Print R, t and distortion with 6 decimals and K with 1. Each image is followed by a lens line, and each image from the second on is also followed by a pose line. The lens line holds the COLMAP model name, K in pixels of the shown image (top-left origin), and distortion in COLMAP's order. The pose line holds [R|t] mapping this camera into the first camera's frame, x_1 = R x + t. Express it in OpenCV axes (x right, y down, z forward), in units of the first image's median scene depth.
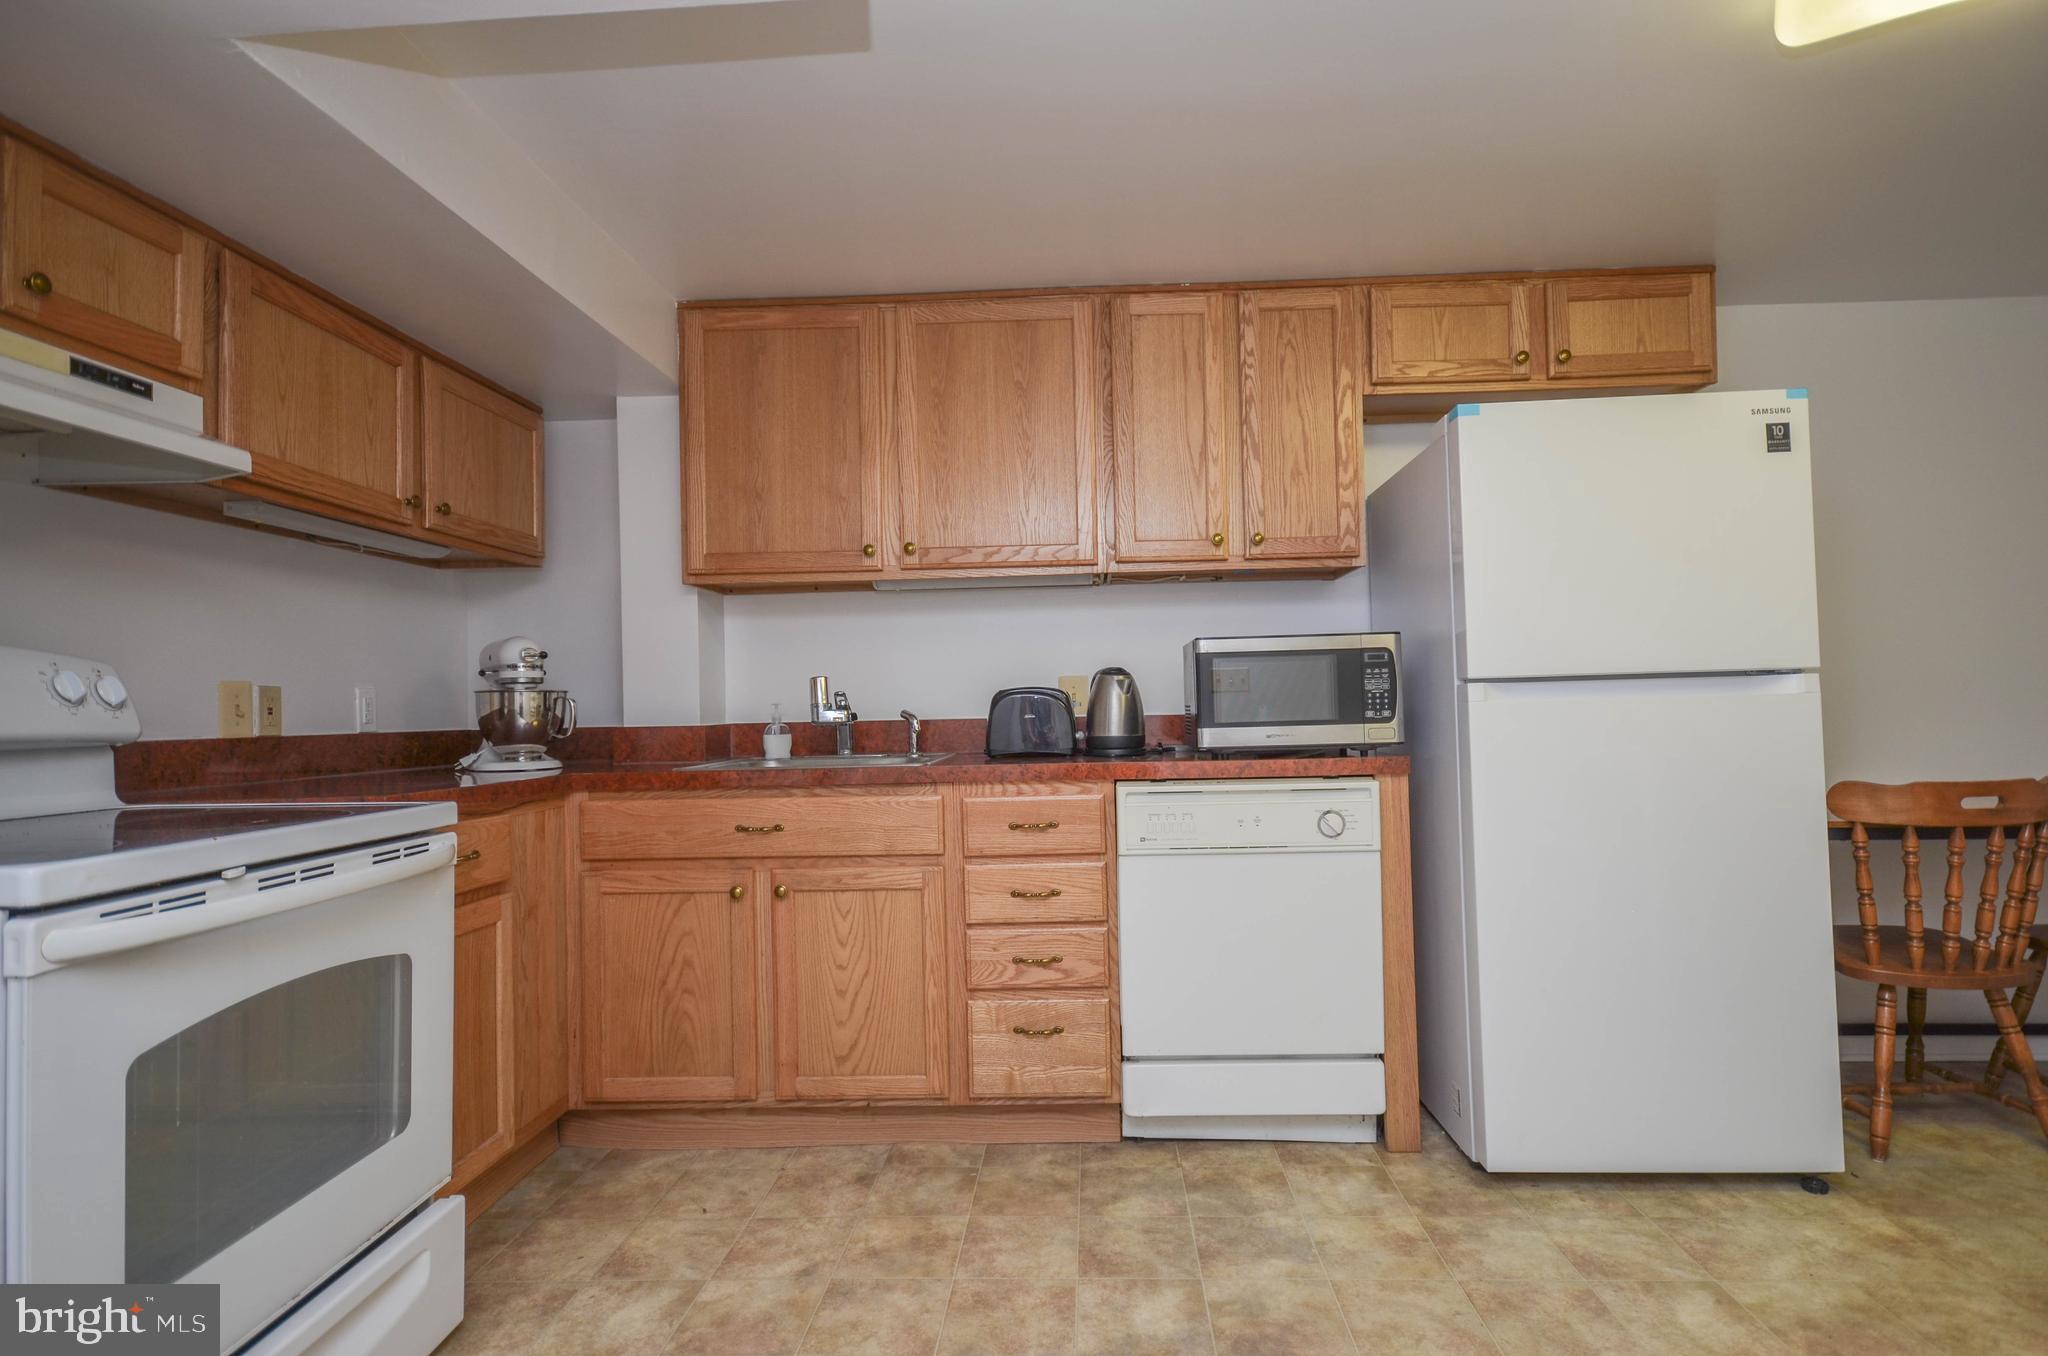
lens RADIAL K [[1025.2, 0, 1032.8], [0, 1025.2, 687.5], [0, 0, 1]] dist [0.001496, 0.000788]
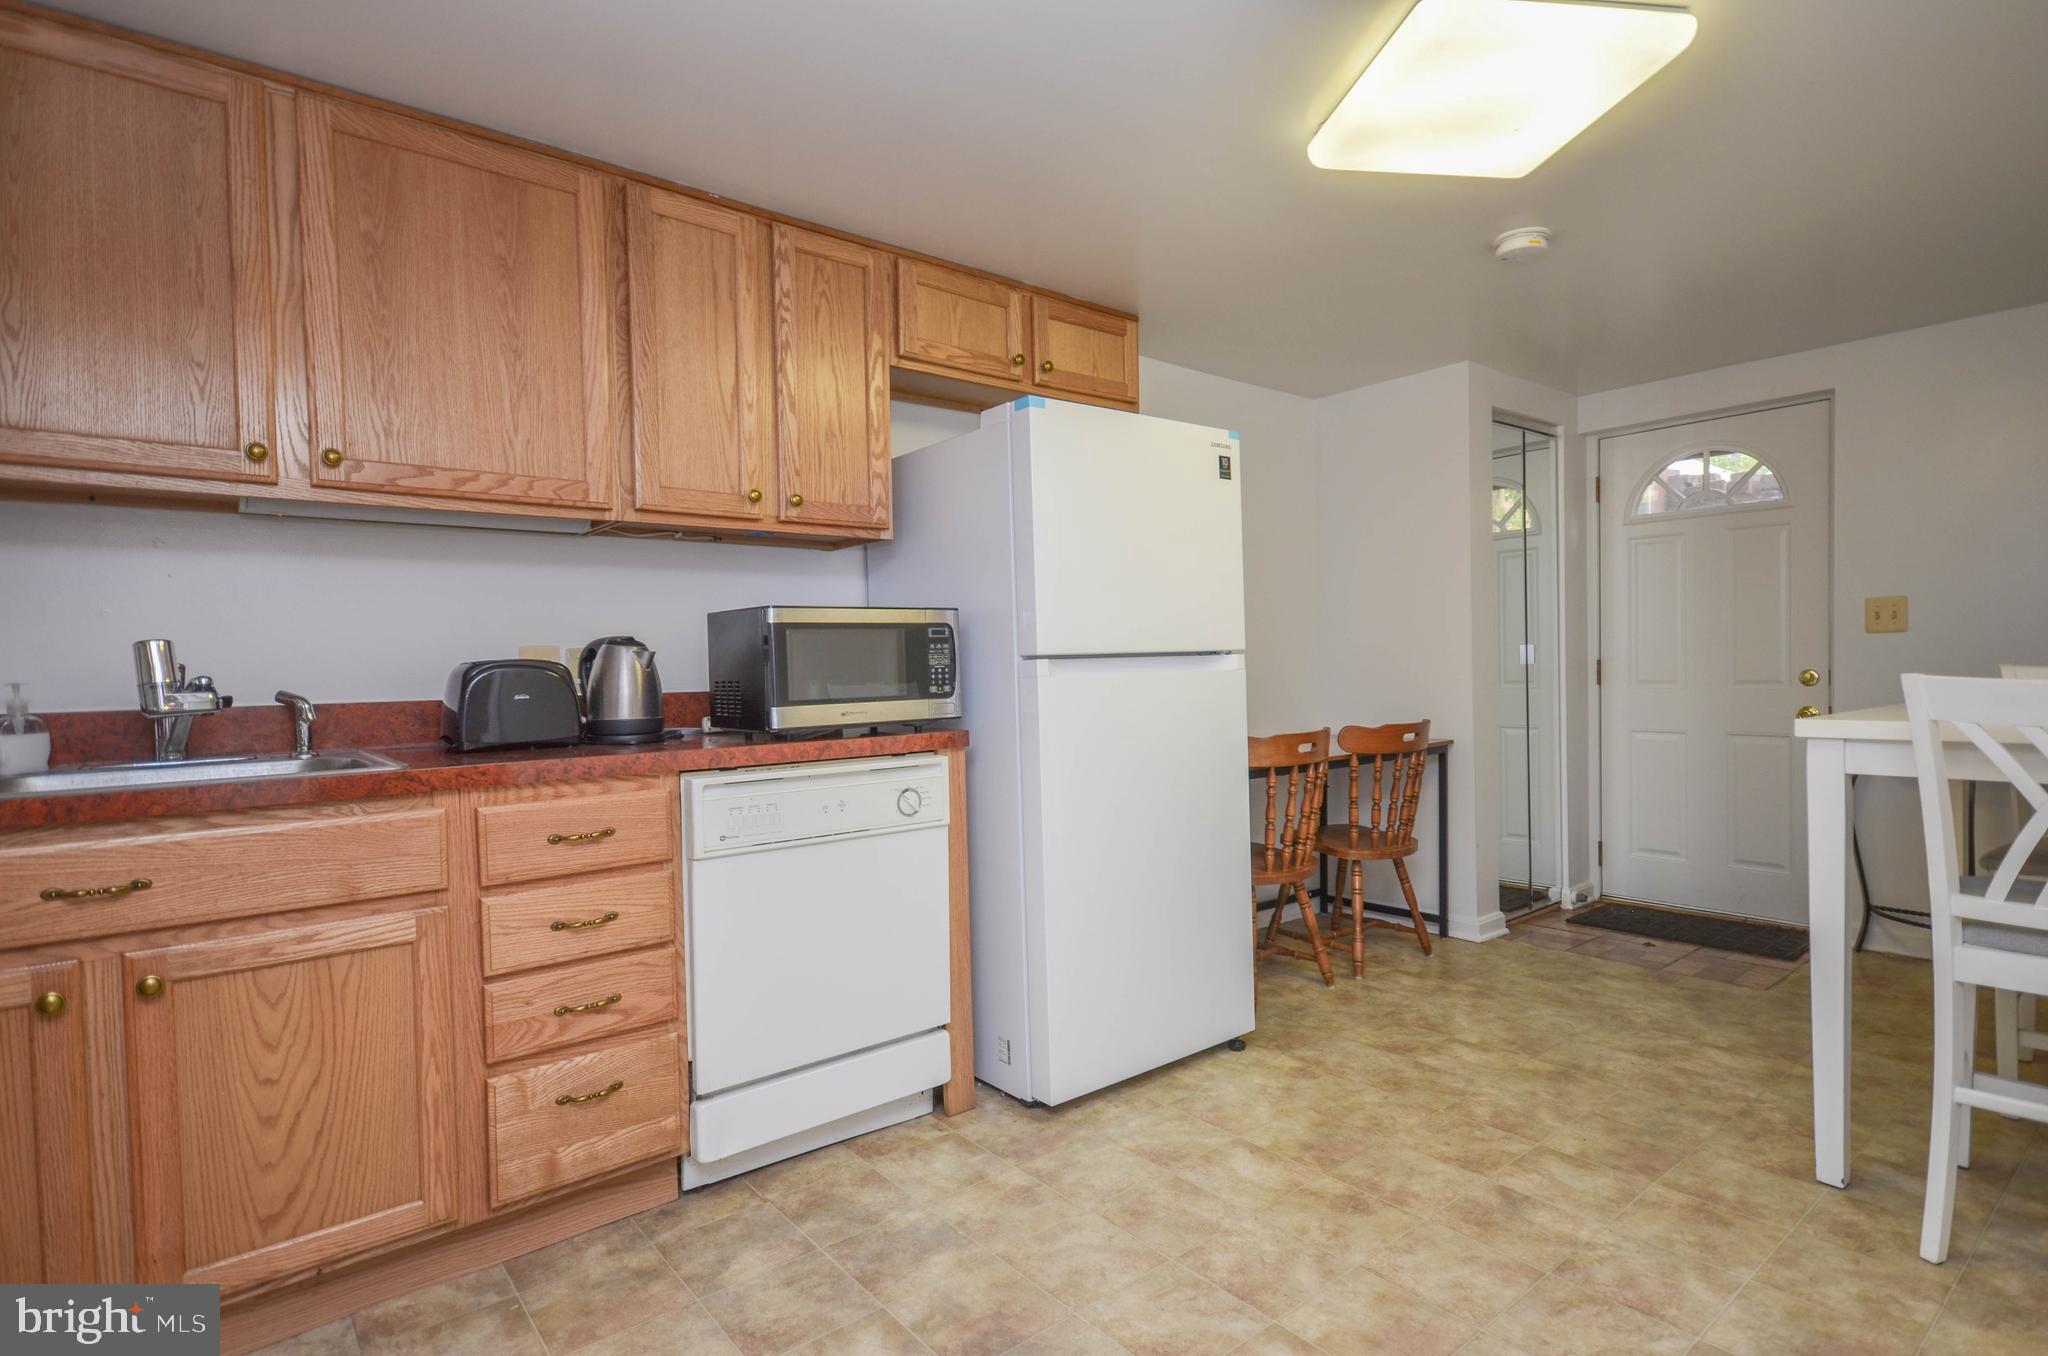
lens RADIAL K [[1036.9, 0, 1050.6], [0, 1036.9, 687.4], [0, 0, 1]] dist [0.005592, 0.000171]
pose [[0.737323, -0.009830, 0.675469, -0.267657], [-0.005423, 0.999776, 0.020470, 0.002739], [-0.675518, -0.018756, 0.737104, 0.173040]]
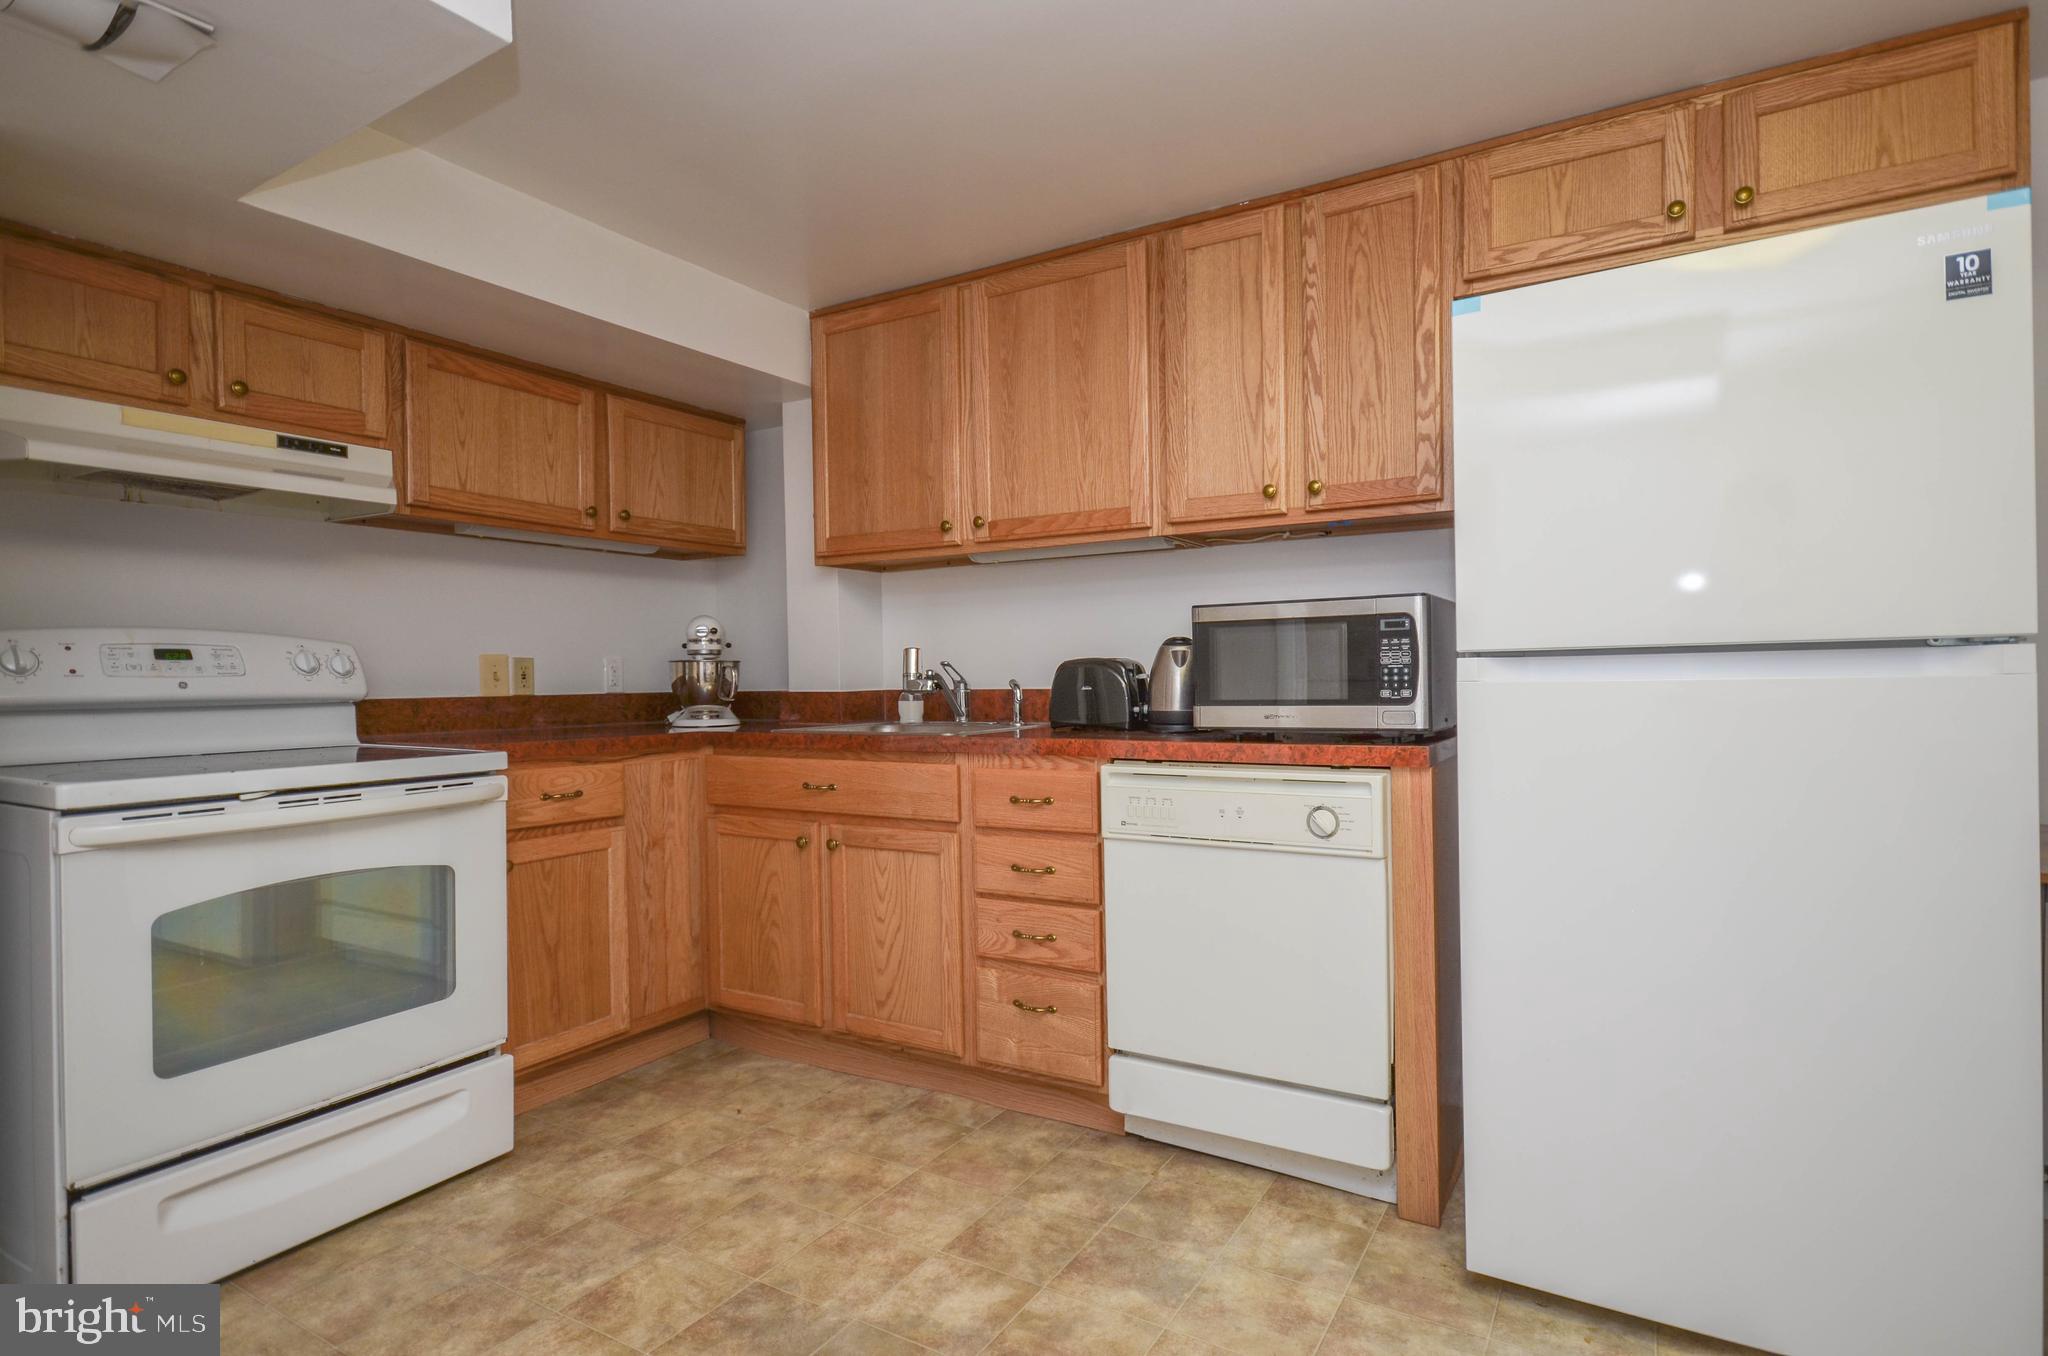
lens RADIAL K [[1013.8, 0, 1032.7], [0, 1013.8, 688.6], [0, 0, 1]] dist [0.001048, 0.000549]
pose [[0.884598, 0.015733, -0.466088, 0.451106], [0.003085, 0.999211, 0.039584, -0.011372], [0.466343, -0.036454, 0.883852, 0.142766]]
